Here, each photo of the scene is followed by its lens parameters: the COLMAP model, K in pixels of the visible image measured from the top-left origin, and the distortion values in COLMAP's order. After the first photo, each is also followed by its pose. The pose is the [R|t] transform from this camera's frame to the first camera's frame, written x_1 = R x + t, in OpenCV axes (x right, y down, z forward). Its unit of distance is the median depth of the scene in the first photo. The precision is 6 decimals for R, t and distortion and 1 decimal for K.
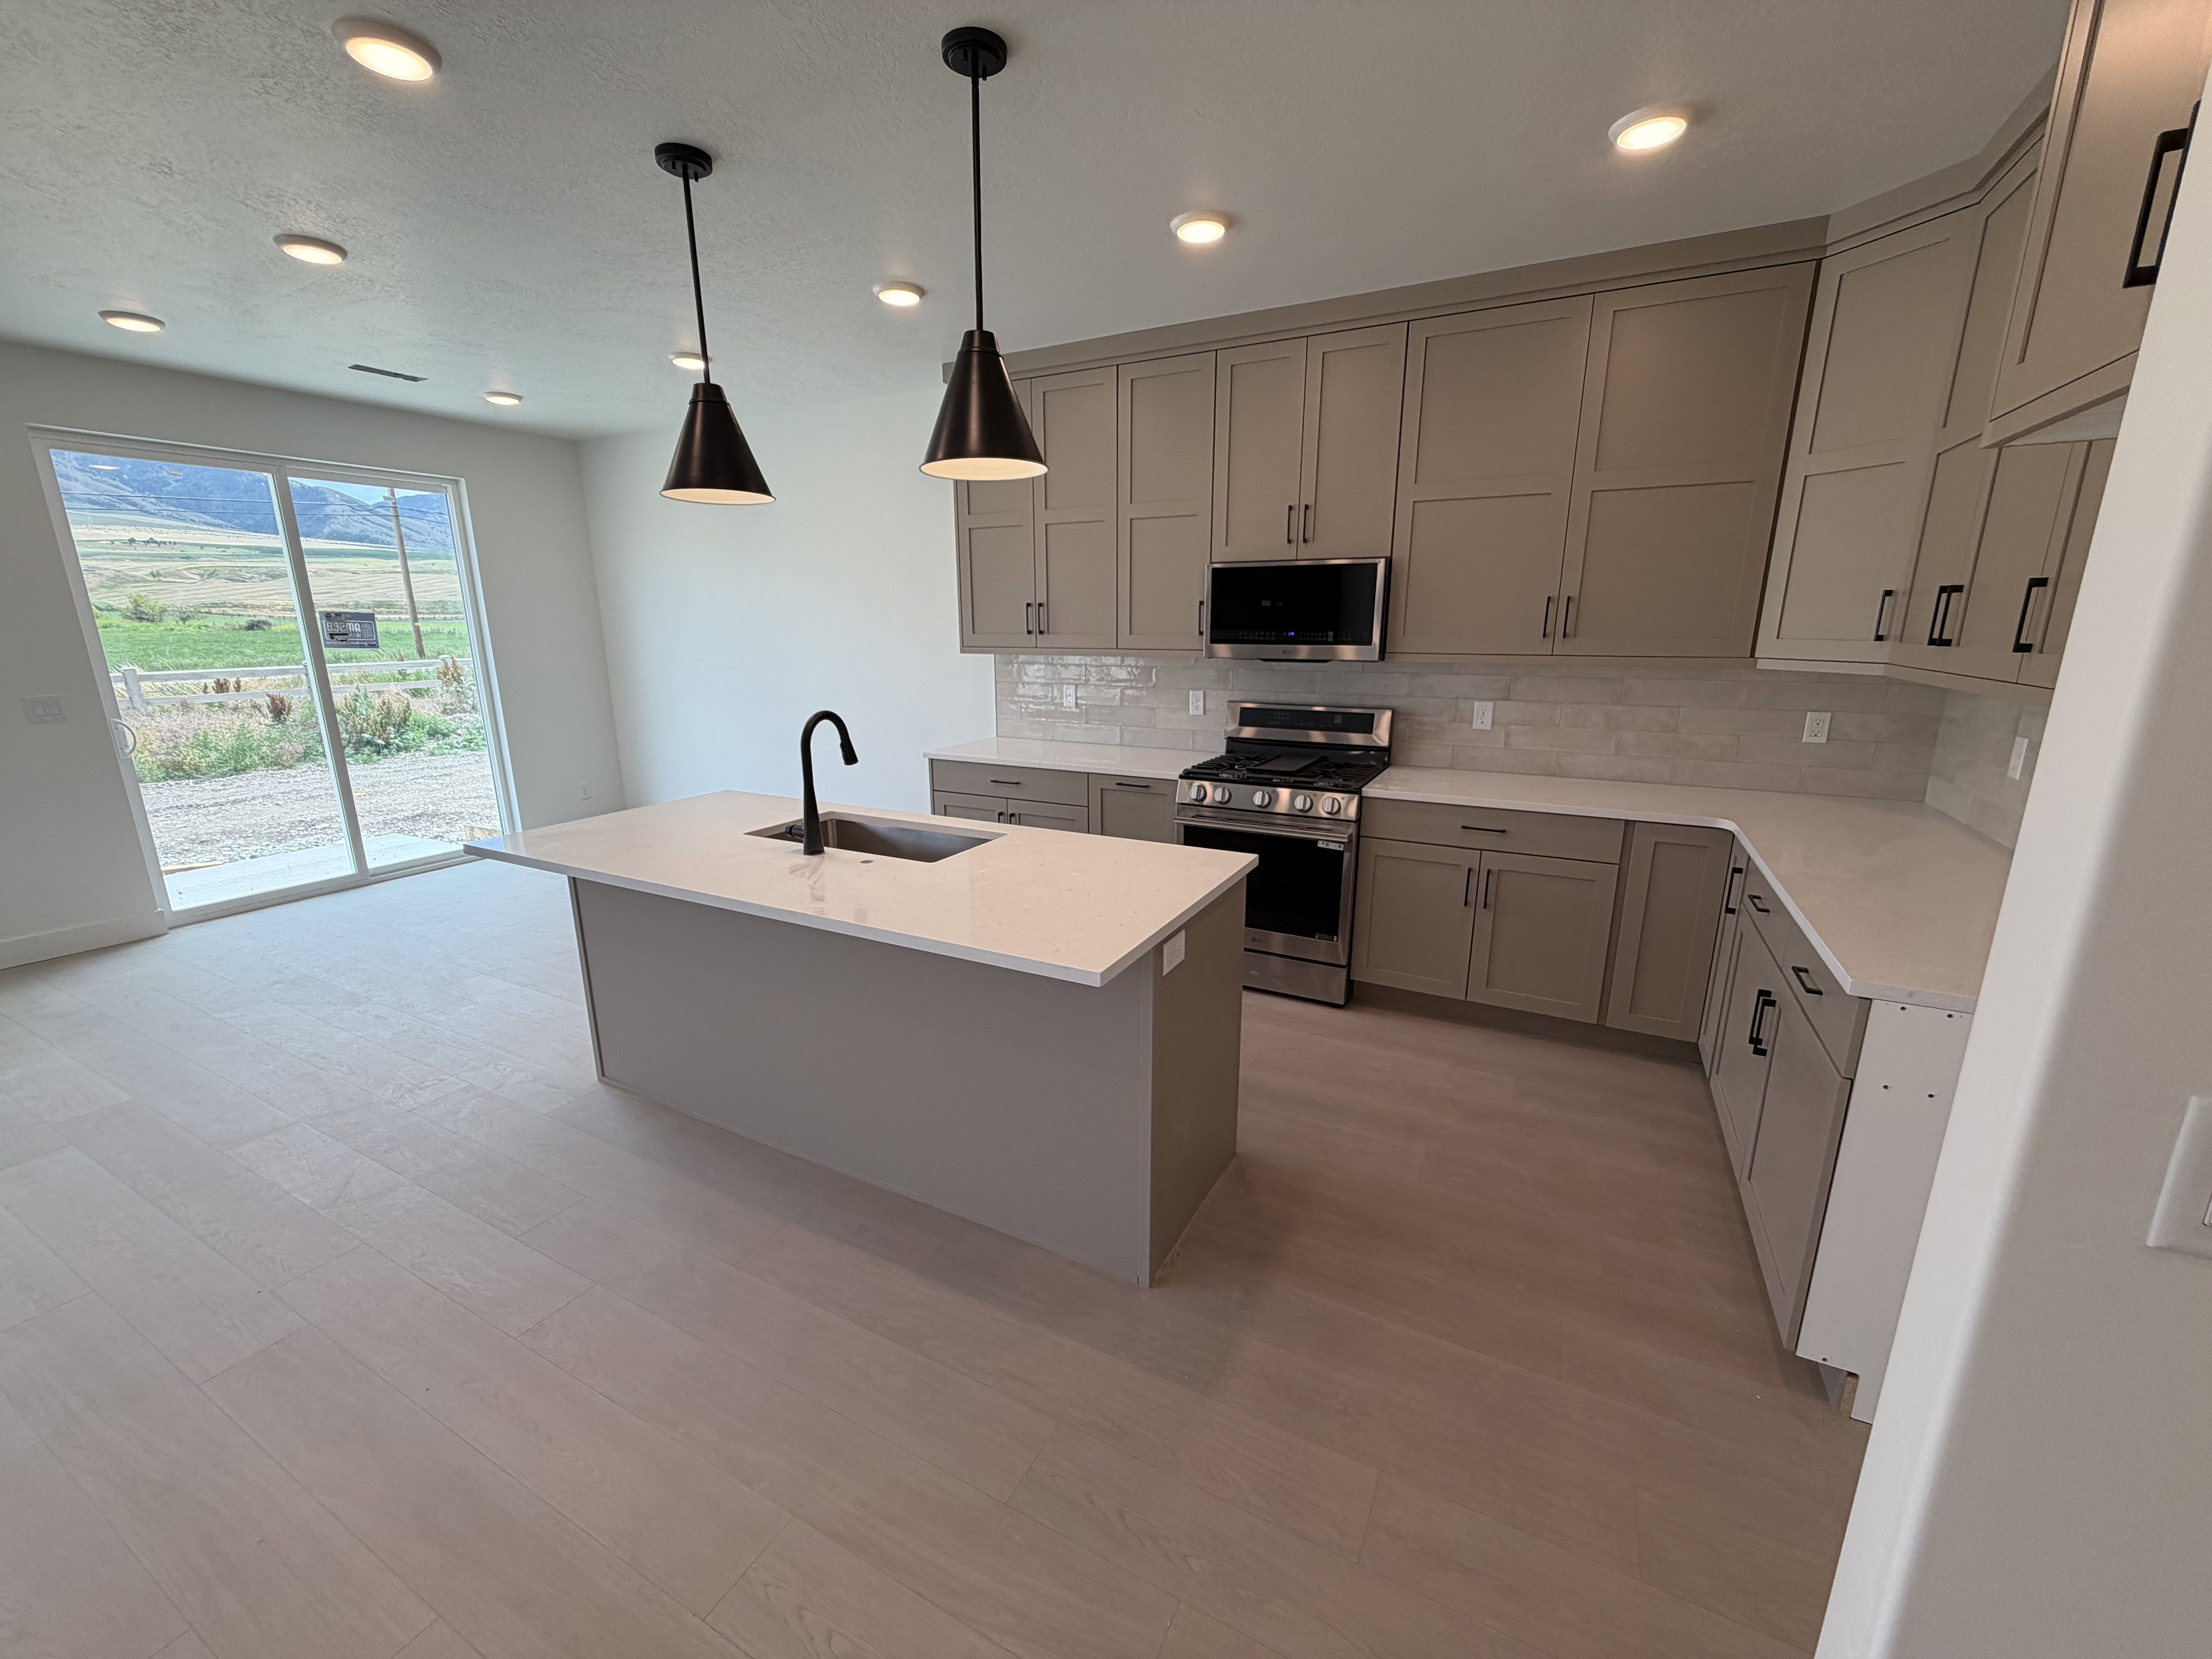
lens RADIAL K [[882.7, 0, 1099.9], [0, 882.7, 831.6], [0, 0, 1]] dist [0.001457, 0.000697]
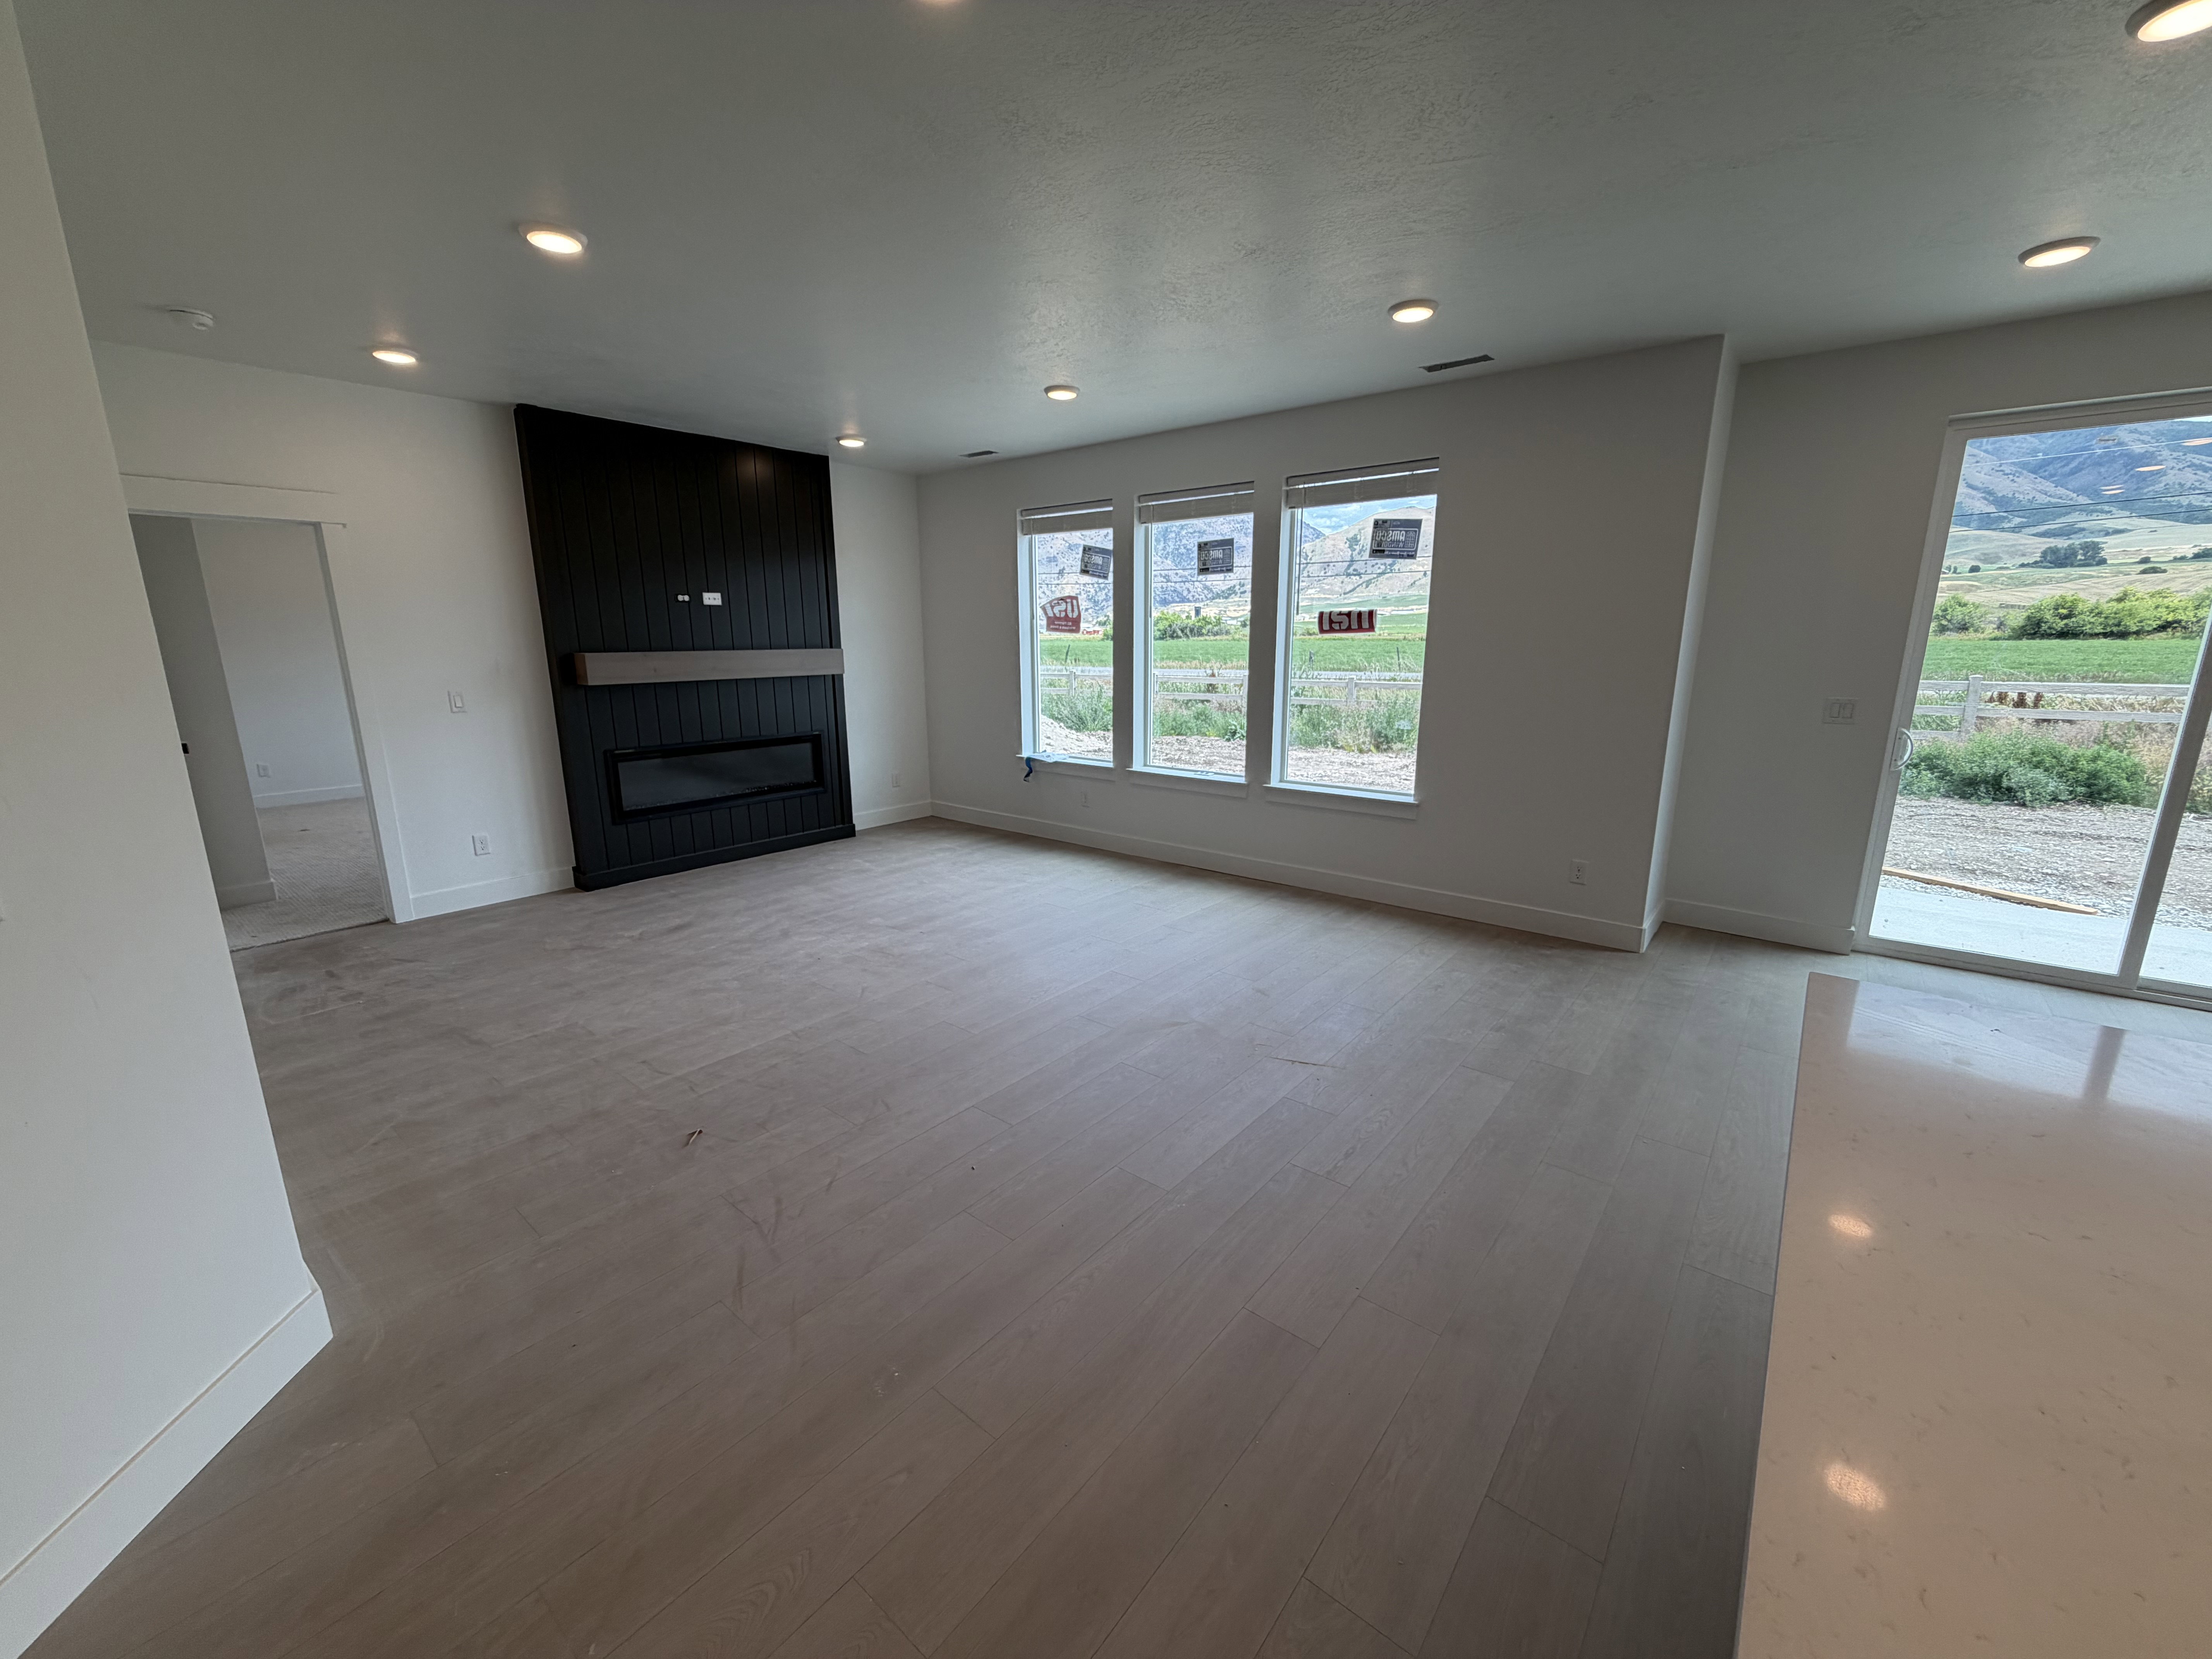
lens RADIAL K [[882.7, 0, 1099.9], [0, 882.7, 831.6], [0, 0, 1]] dist [0.001457, 0.000697]
pose [[-0.199308, 0.221184, -0.954649, -0.028098], [-0.227298, 0.937190, 0.264593, -0.083839], [0.953211, 0.269725, -0.136515, 0.366132]]
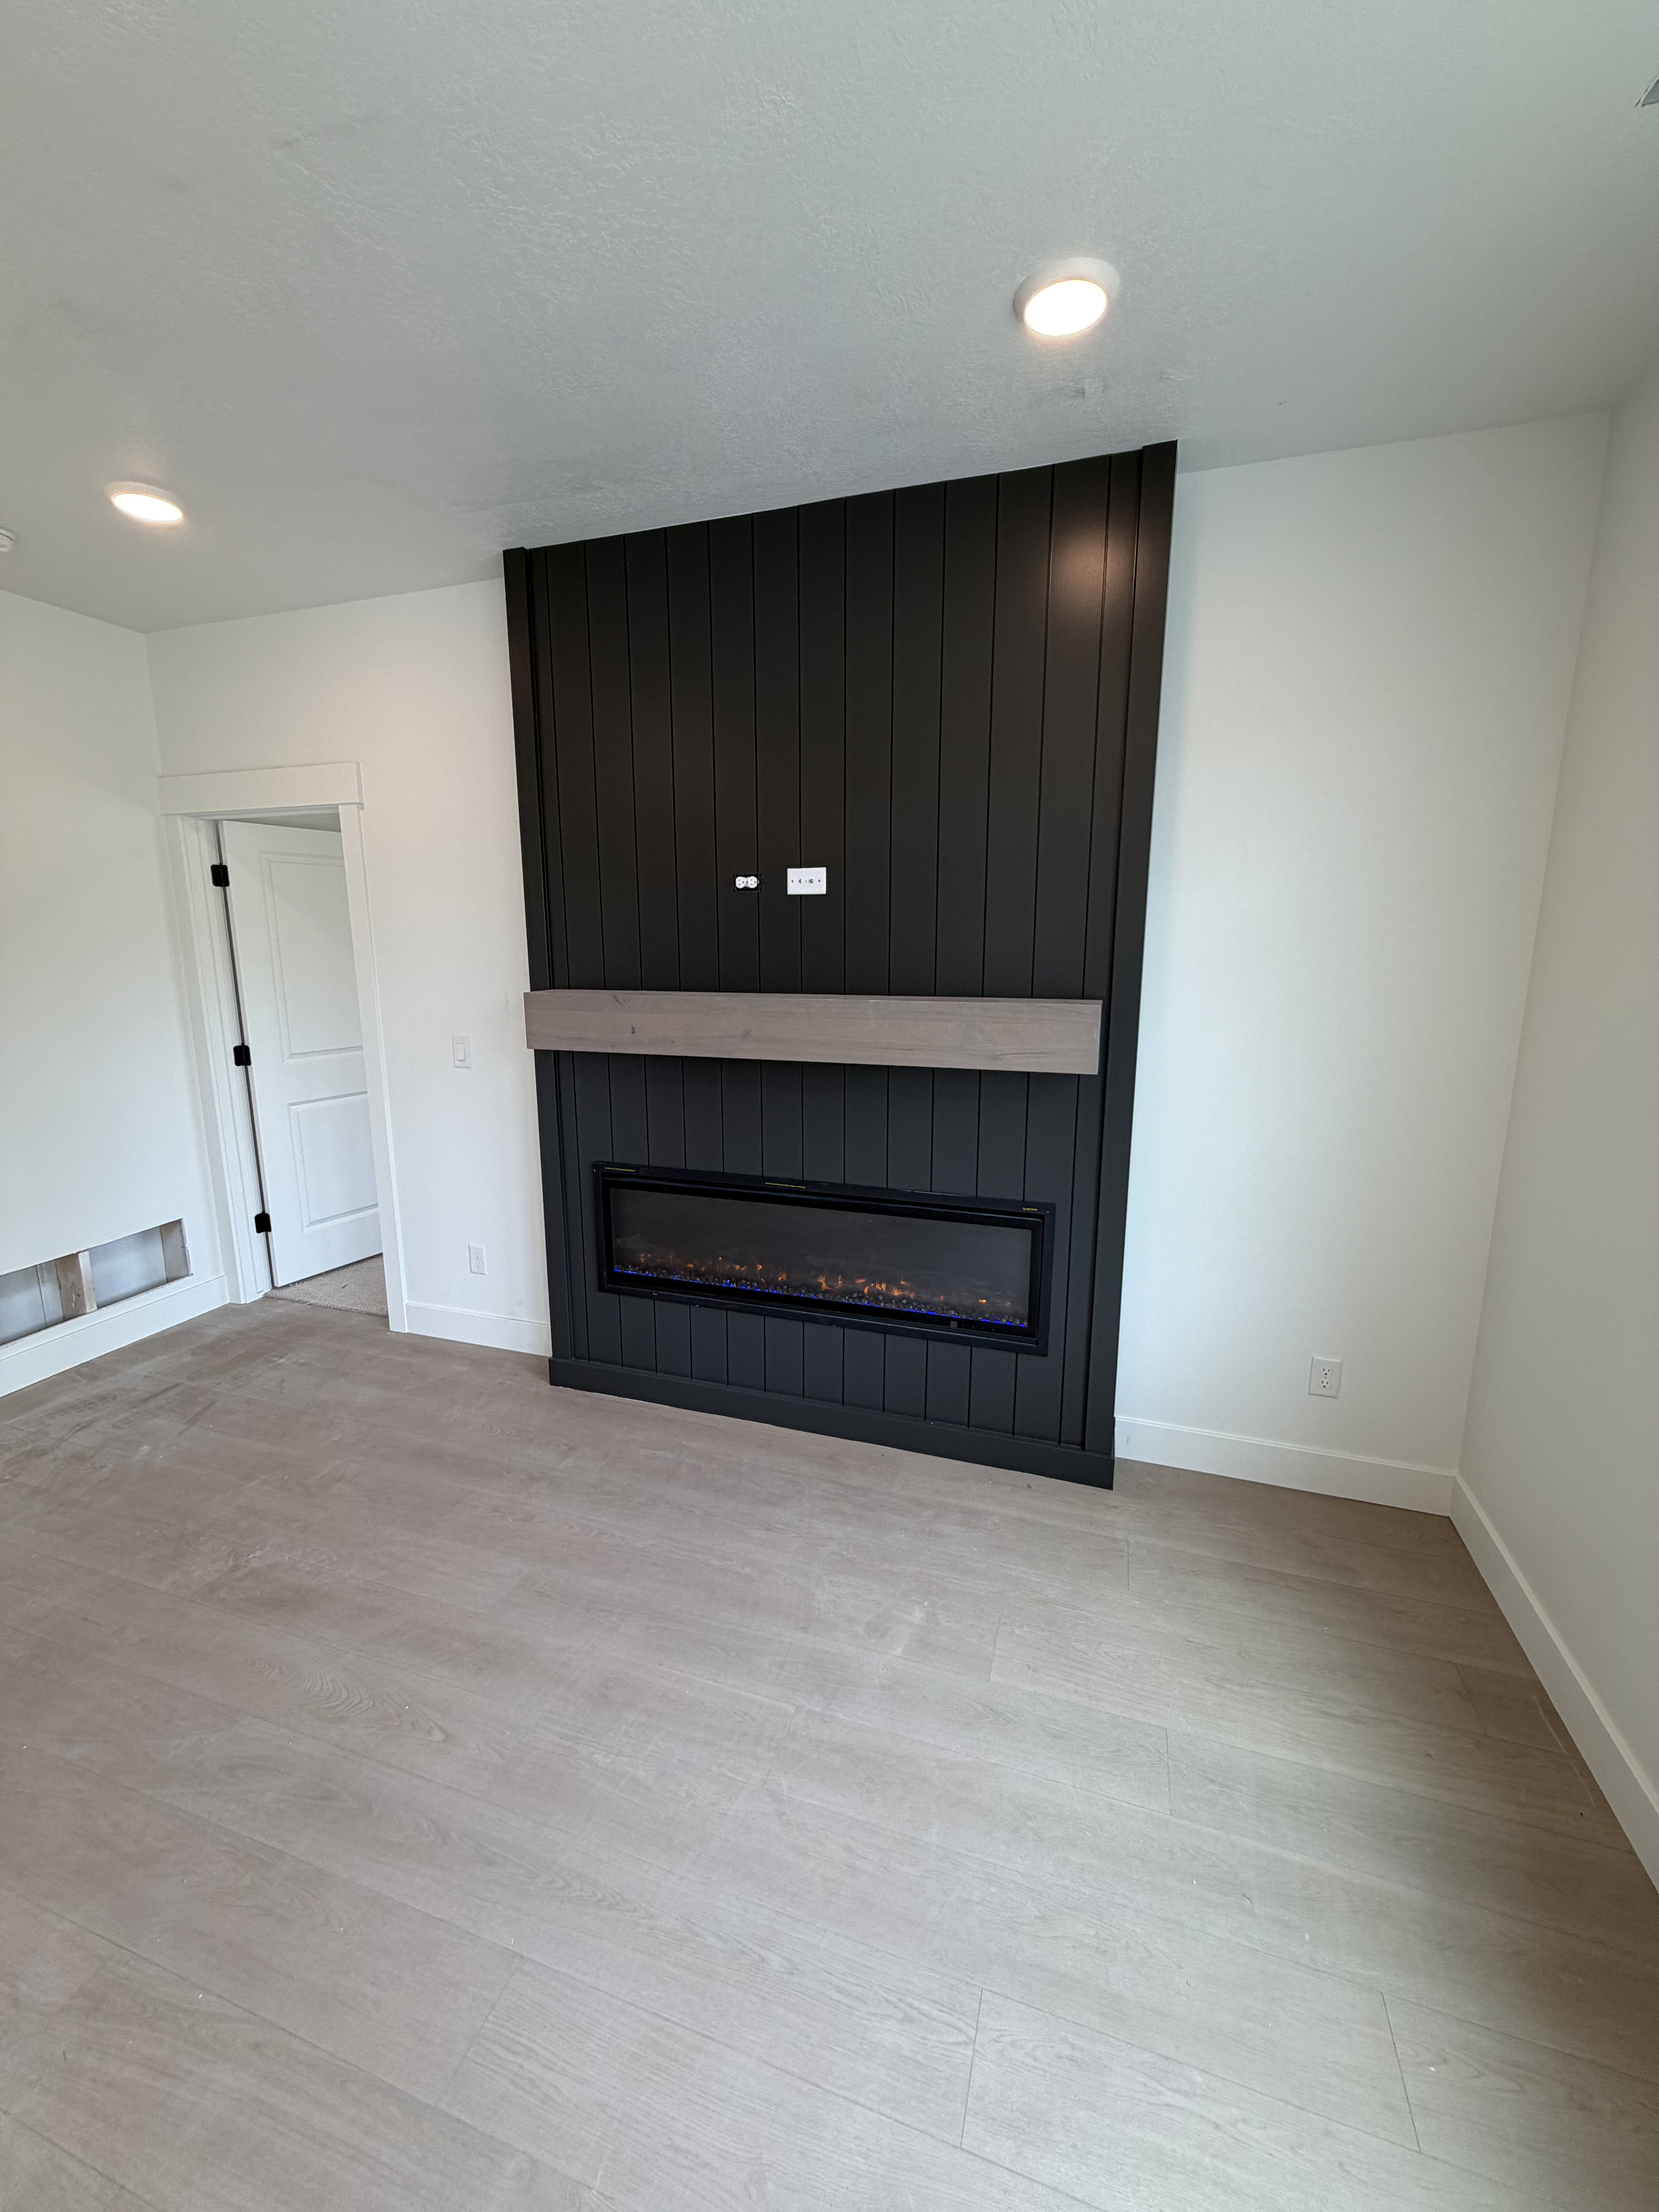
lens RADIAL K [[882.7, 0, 825.5], [0, 882.7, 1099.4], [0, 0, 1]] dist [0.001457, 0.000697]
pose [[-0.986676, 0.035973, -0.158670, -1.218192], [-0.032486, 0.912054, 0.408782, -0.035989], [0.159421, 0.408490, -0.898733, 0.124435]]
